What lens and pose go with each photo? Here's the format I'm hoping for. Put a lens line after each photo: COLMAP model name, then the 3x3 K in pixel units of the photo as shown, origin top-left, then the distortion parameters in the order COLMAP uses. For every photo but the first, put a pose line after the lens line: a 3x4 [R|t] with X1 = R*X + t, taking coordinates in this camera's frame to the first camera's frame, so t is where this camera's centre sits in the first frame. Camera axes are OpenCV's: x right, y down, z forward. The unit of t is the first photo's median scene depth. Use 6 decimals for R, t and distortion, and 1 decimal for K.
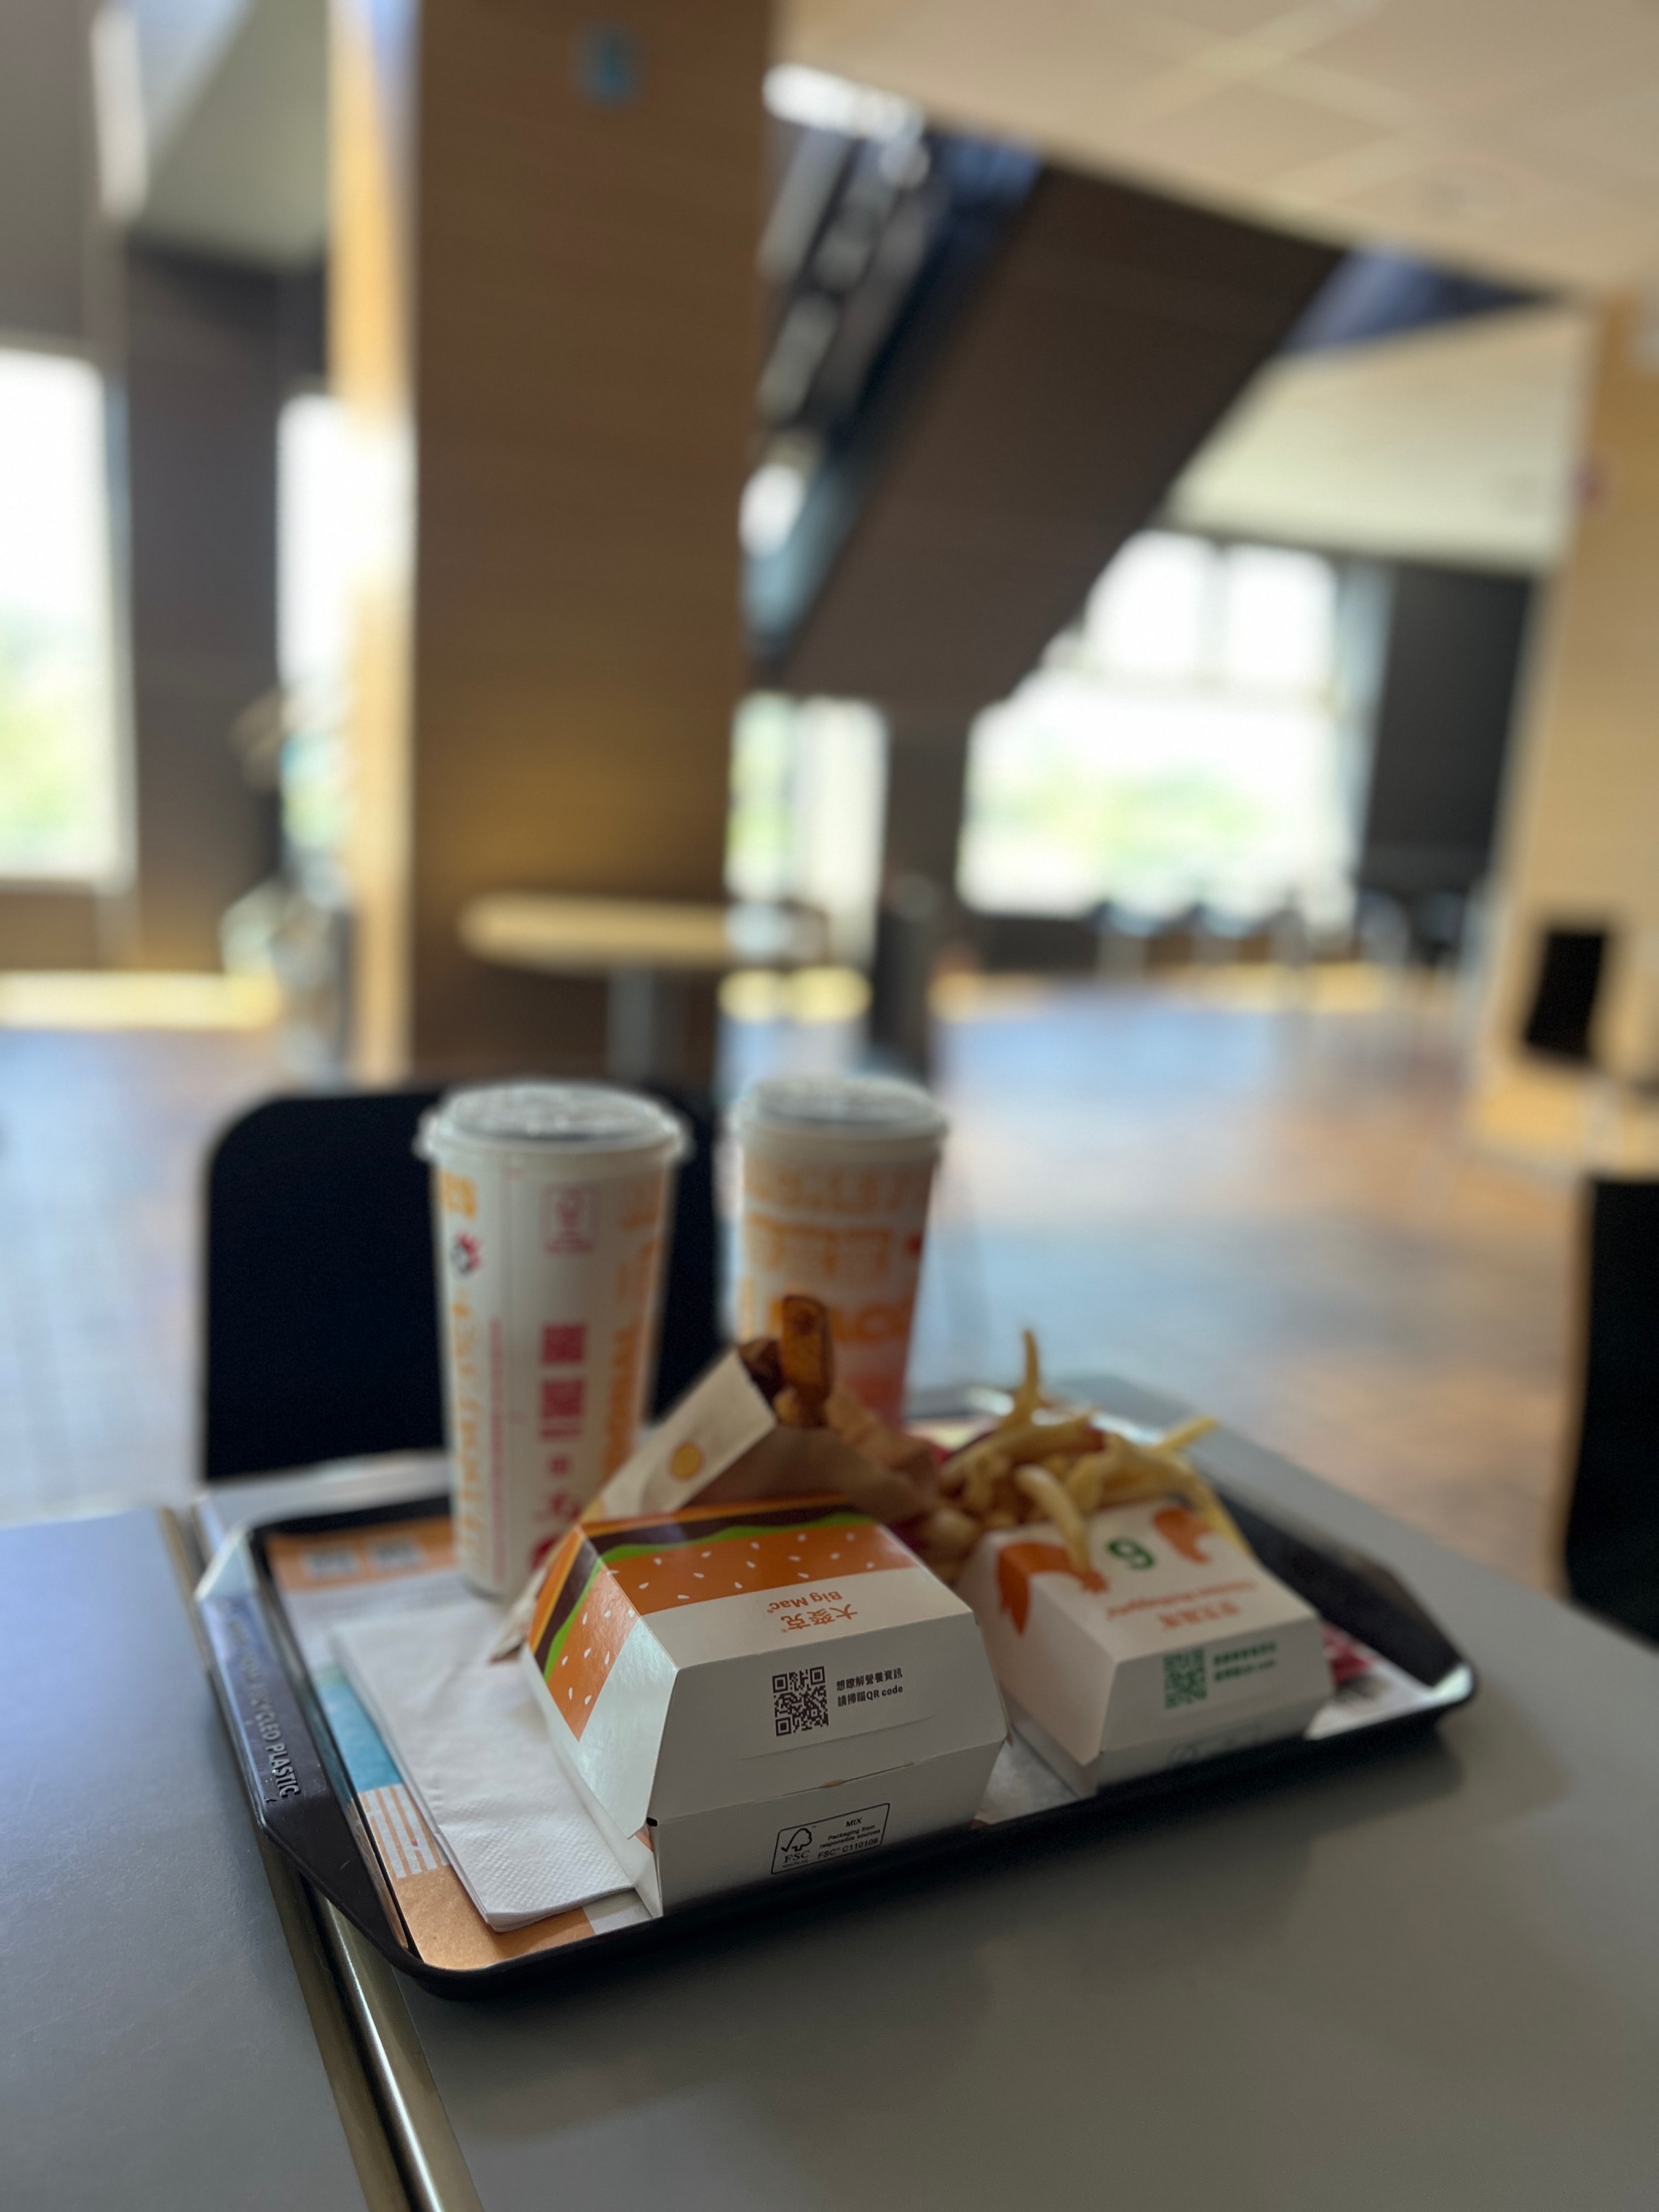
lens RADIAL K [[1681.3, 0, 823.4], [0, 1681.3, 1117.3], [0, 0, 1]] dist [0.054494, -0.068605]
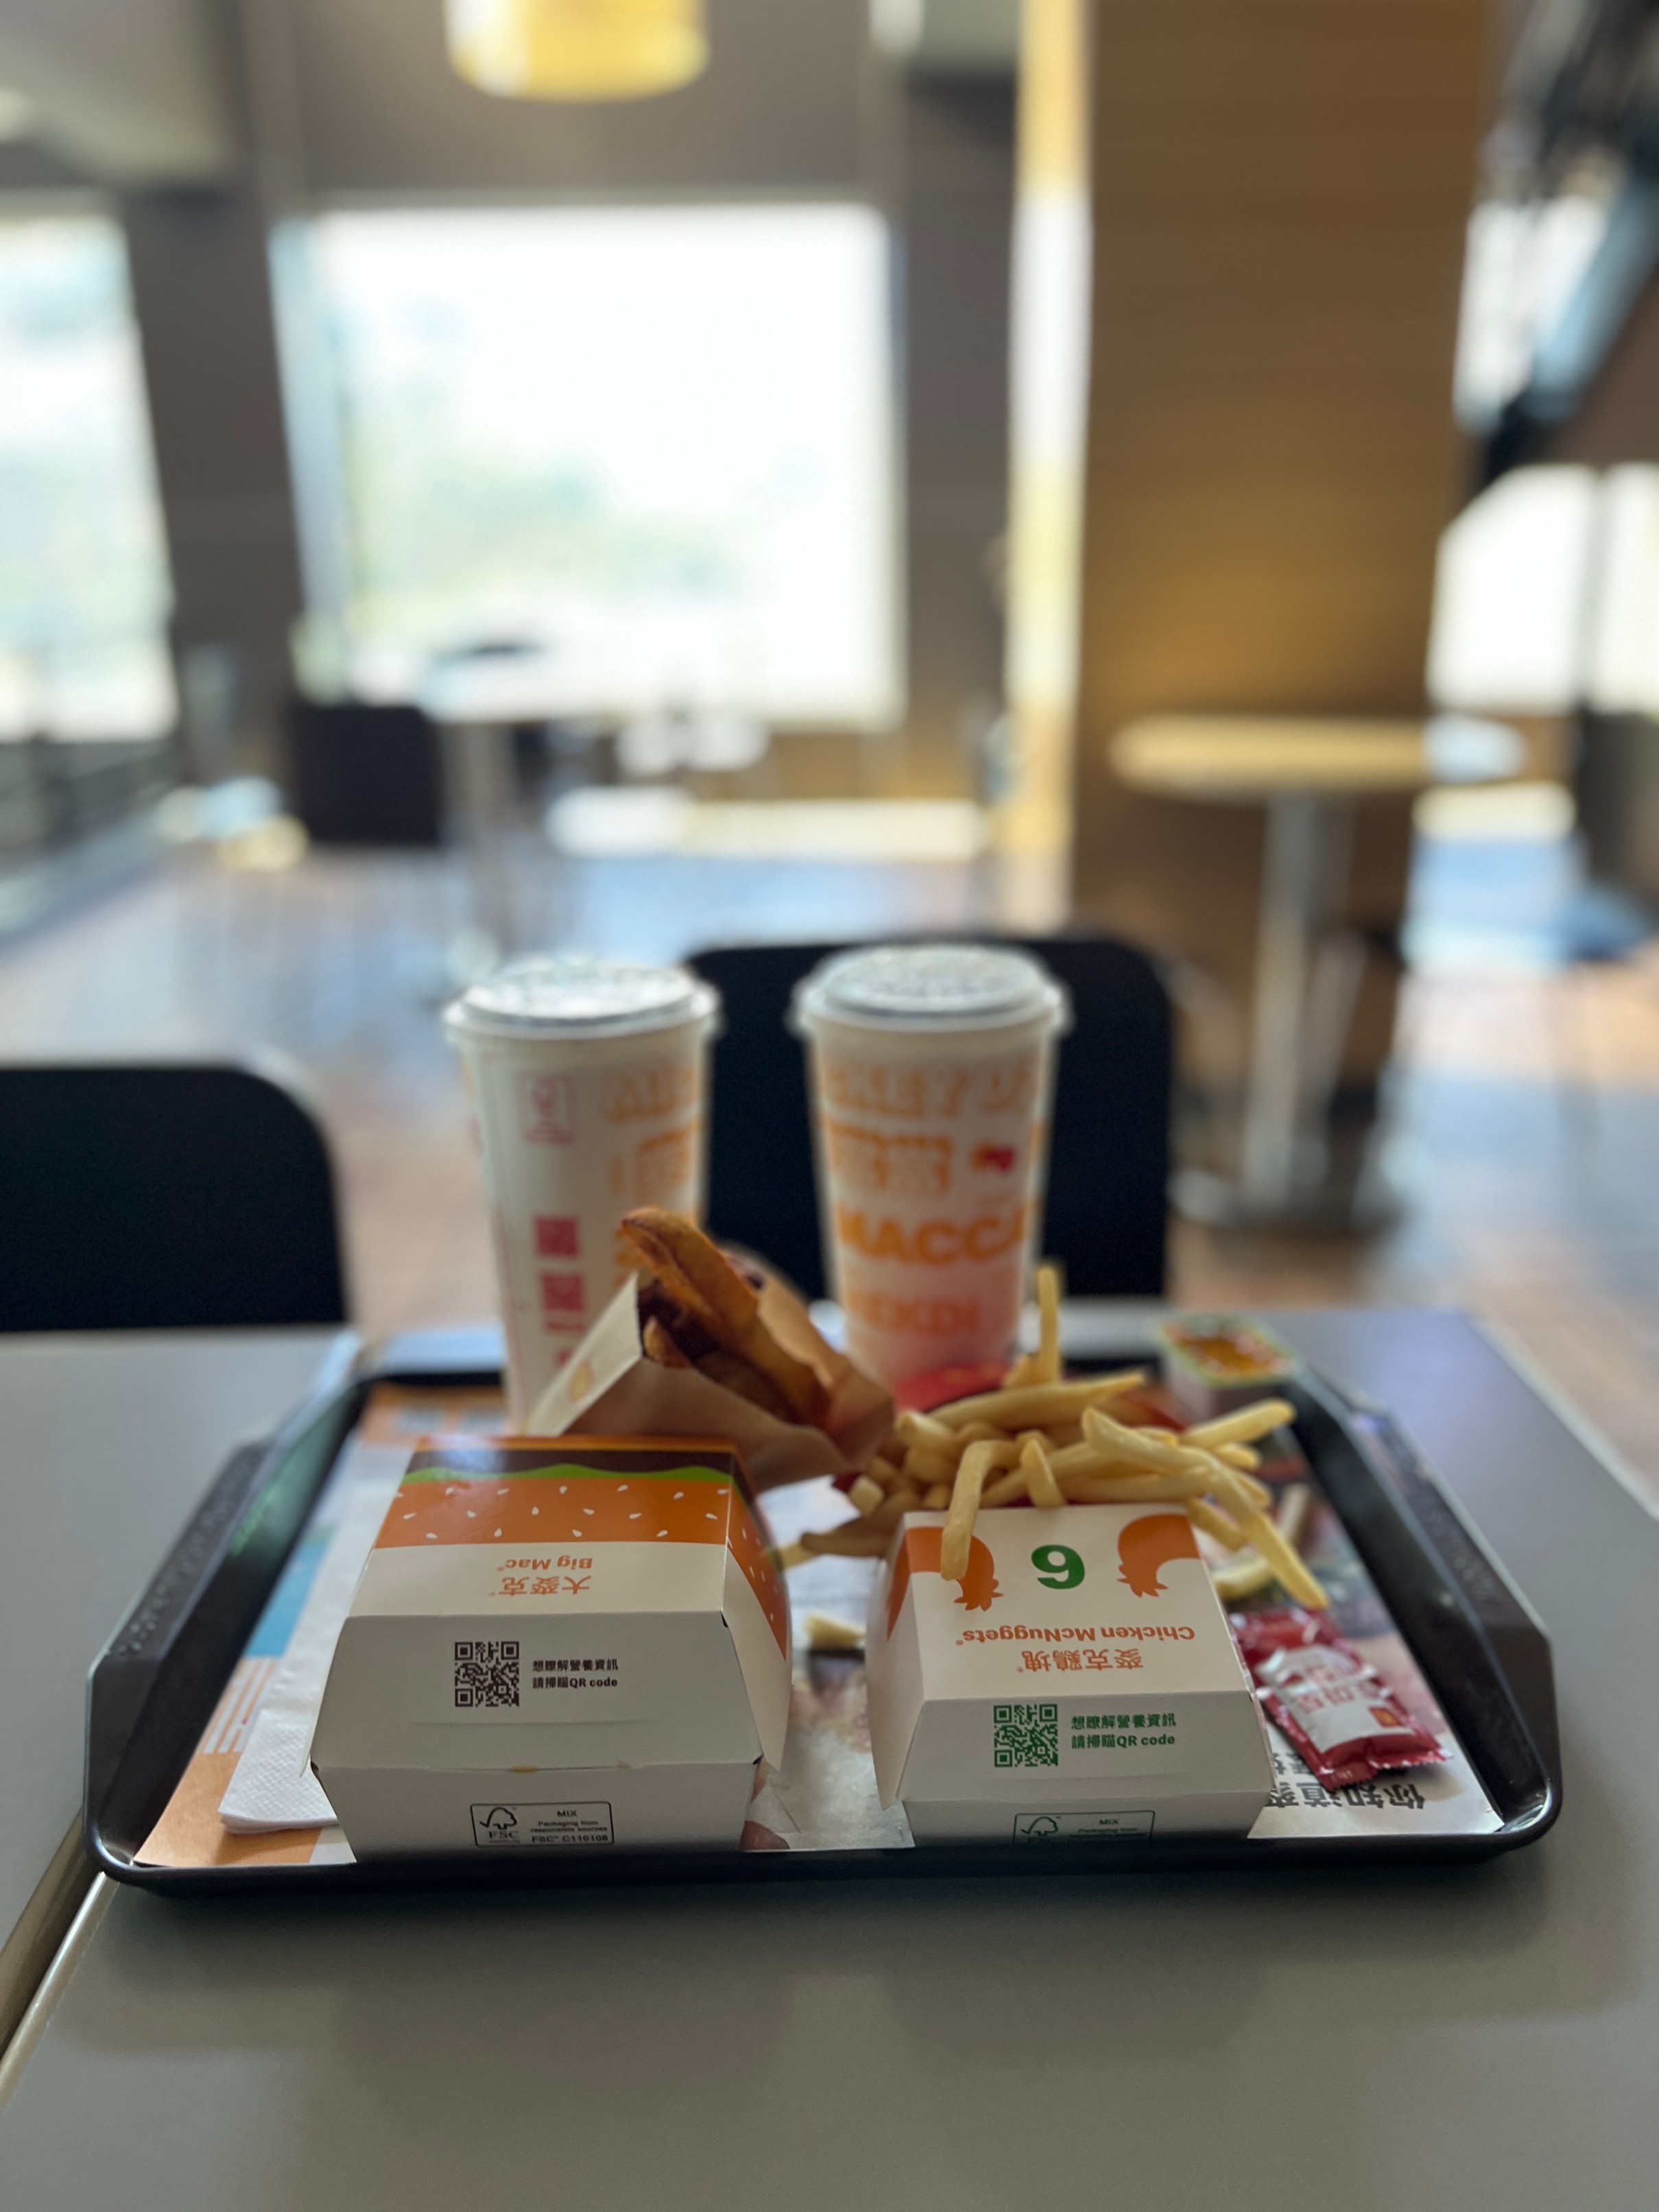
lens RADIAL K [[1681.3, 0, 817.9], [0, 1681.3, 1100.3], [0, 0, 1]] dist [0.054494, -0.068605]
pose [[0.893255, 0.064209, -0.444942, 0.459334], [-0.021679, 0.994749, 0.100027, -0.047485], [0.449028, -0.079703, 0.889956, 0.259801]]
